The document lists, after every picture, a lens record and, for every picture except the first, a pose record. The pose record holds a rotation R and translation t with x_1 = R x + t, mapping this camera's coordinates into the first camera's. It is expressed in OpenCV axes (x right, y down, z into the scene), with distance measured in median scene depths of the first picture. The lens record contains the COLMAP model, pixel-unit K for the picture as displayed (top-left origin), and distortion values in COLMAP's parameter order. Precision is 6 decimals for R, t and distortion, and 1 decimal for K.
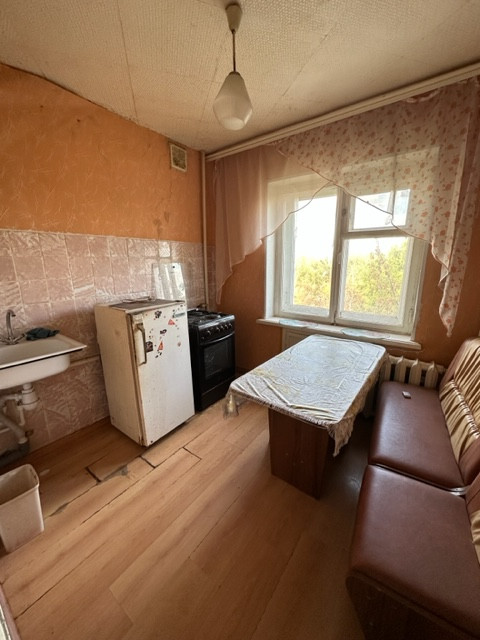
lens RADIAL K [[242.6, 0, 240.0], [0, 242.6, 320.0], [0, 0, 1]] dist [0.009369, -0.000072]
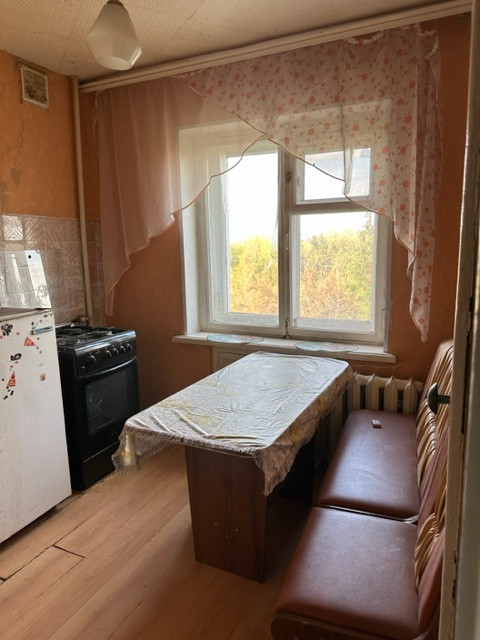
lens RADIAL K [[445.2, 0, 240.0], [0, 445.2, 320.0], [0, 0, 1]] dist [0.063202, -0.072415]
pose [[0.982705, -0.040199, 0.180759, 0.044998], [0.054472, 0.995717, -0.074702, 0.067967], [-0.176982, 0.083256, 0.980686, -0.241104]]
